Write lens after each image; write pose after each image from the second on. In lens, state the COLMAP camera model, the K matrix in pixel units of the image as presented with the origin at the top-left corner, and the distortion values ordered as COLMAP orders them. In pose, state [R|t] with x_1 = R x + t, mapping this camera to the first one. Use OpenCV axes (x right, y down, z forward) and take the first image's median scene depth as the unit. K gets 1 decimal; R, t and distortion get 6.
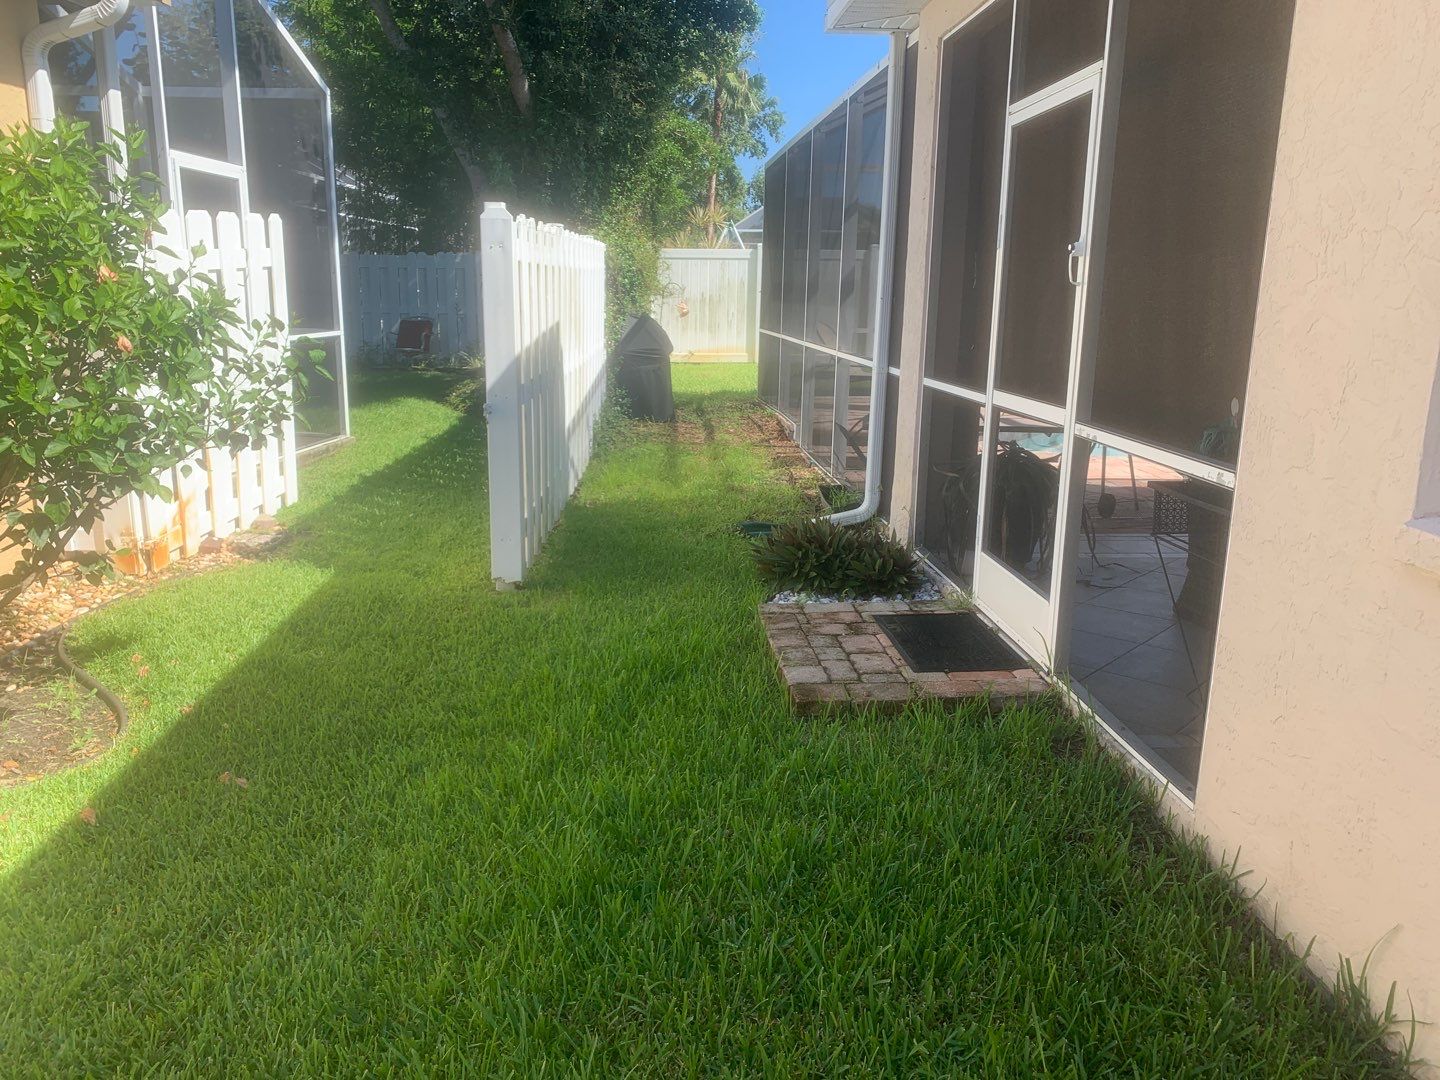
lens RADIAL K [[1087.0, 0, 720.7], [0, 1087.0, 542.3], [0, 0, 1]] dist [0.049228, -0.059863]
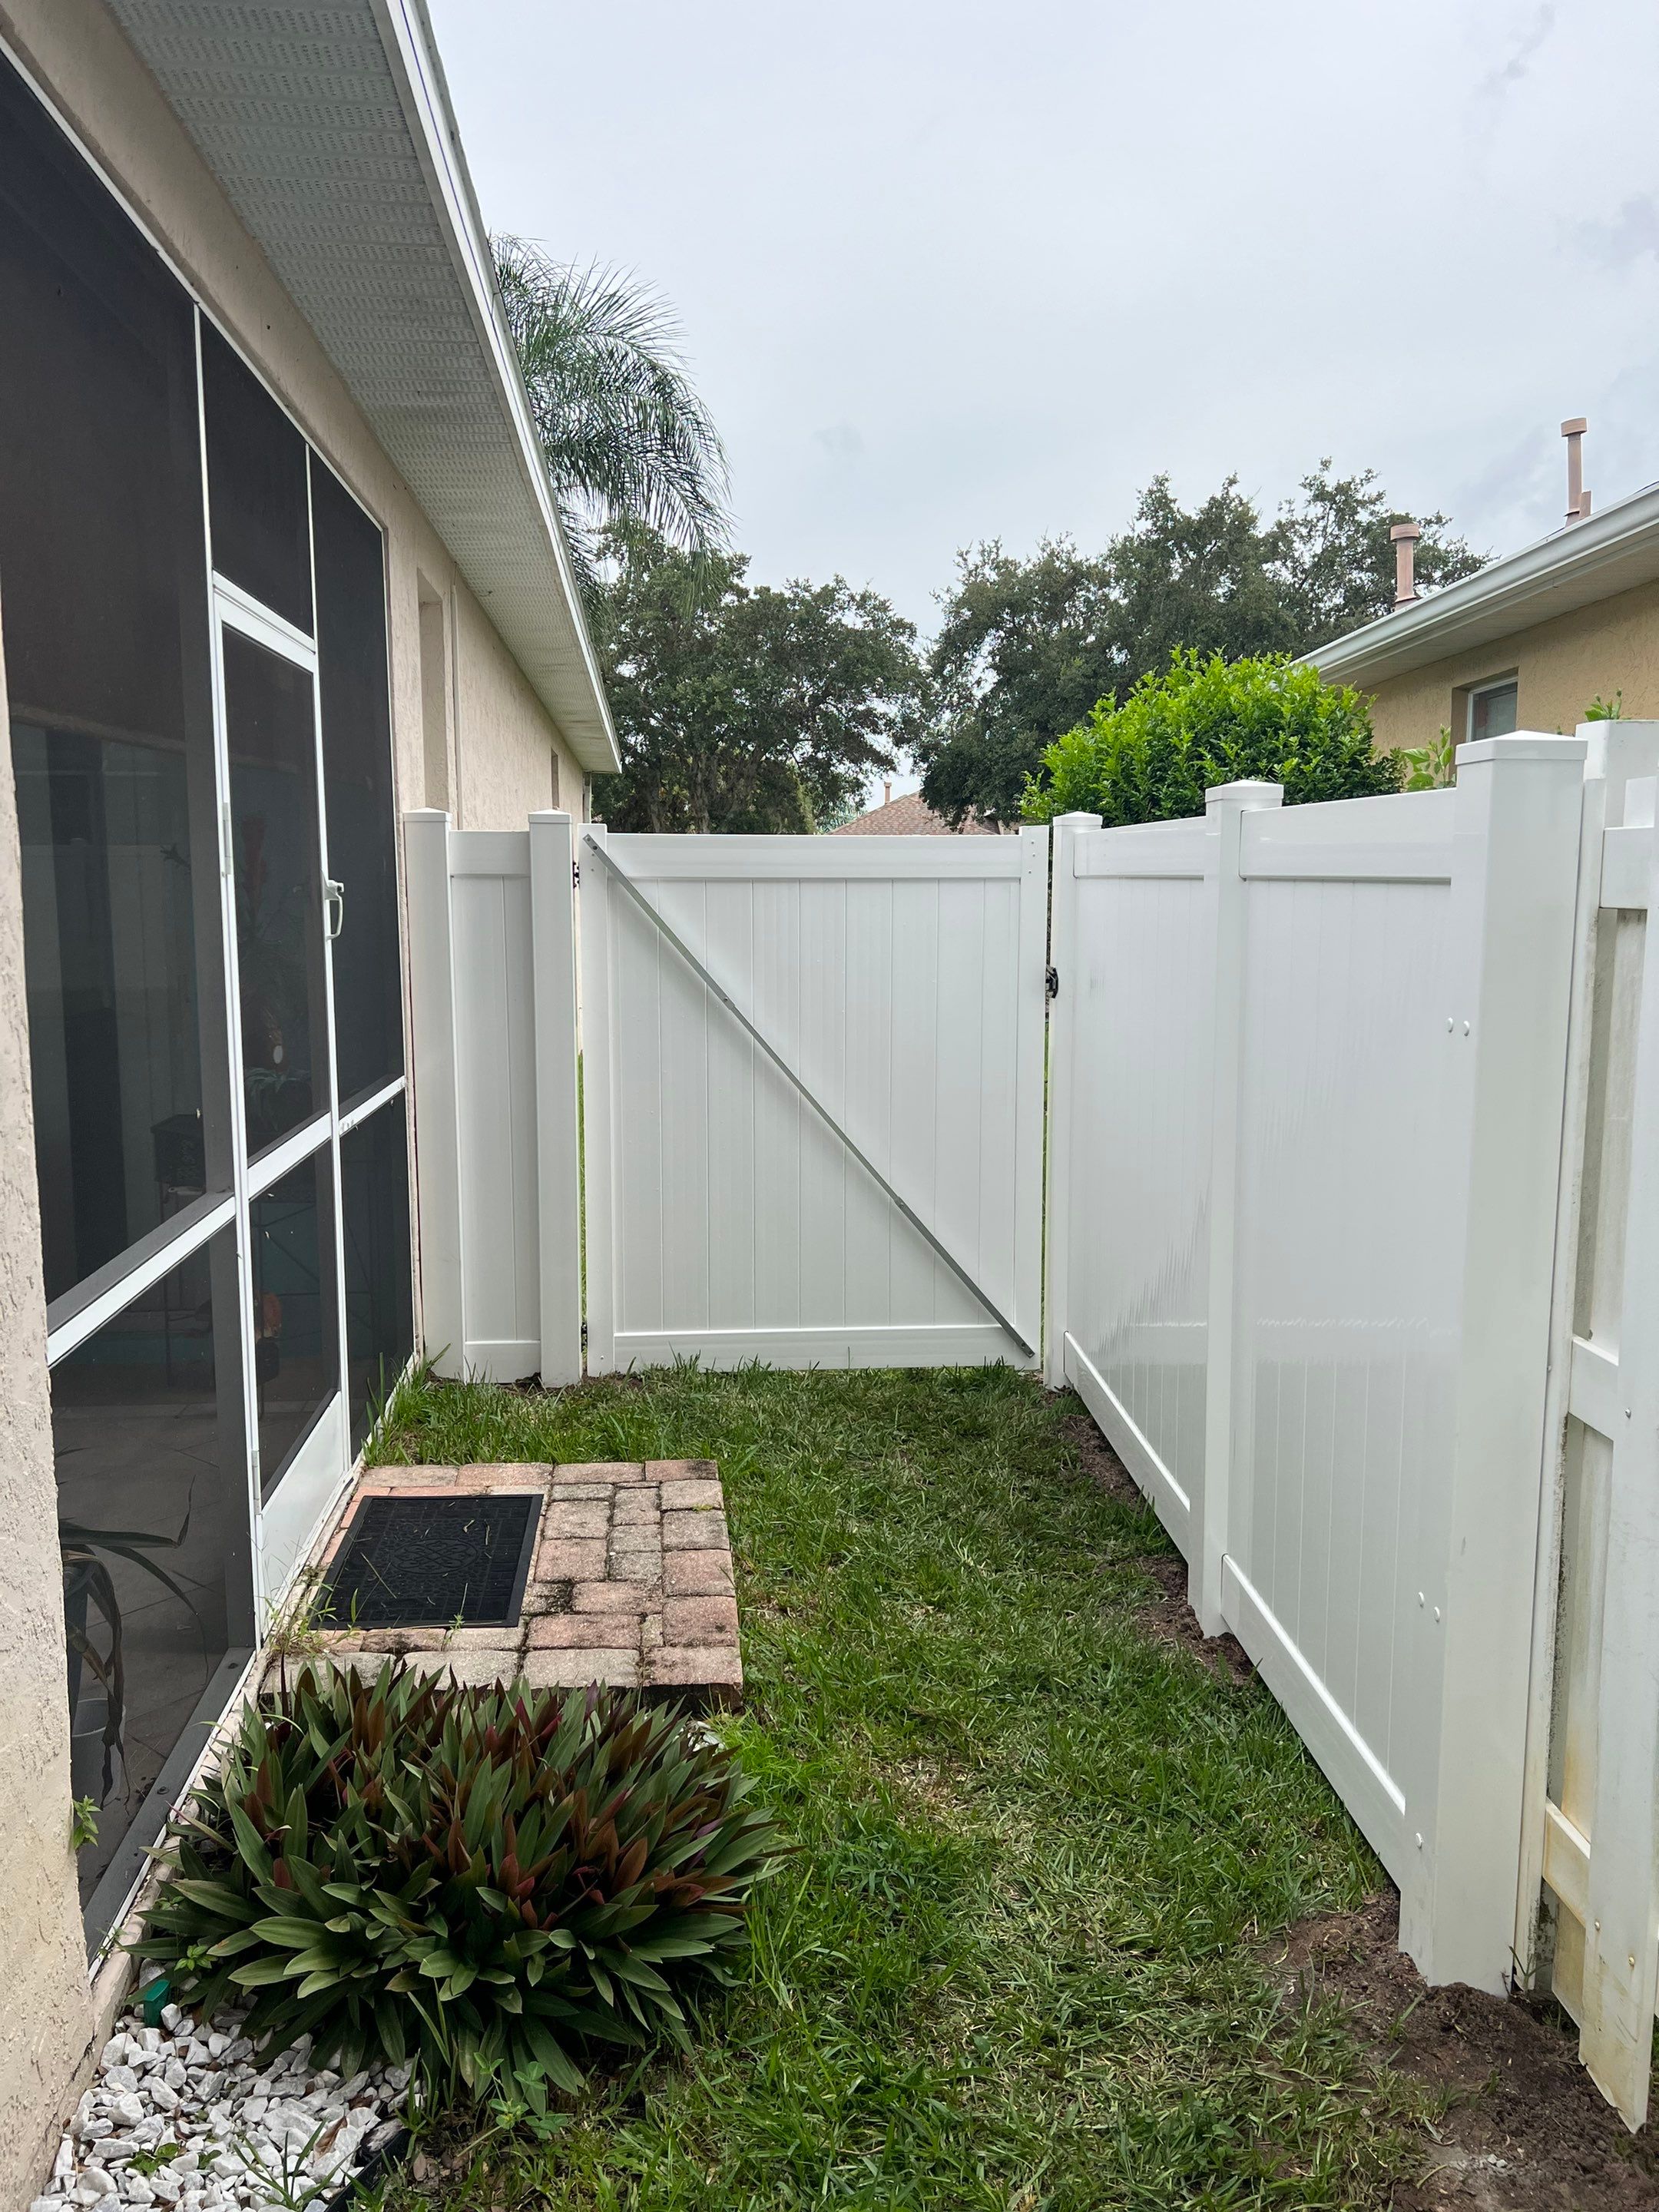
lens RADIAL K [[1669.8, 0, 821.7], [0, 1669.8, 1092.3], [0, 0, 1]] dist [0.049228, -0.059863]
pose [[-0.999726, -0.009926, -0.021179, 0.019688], [-0.016868, 0.933246, 0.358841, -0.463691], [0.016204, 0.359100, -0.933158, 1.776587]]
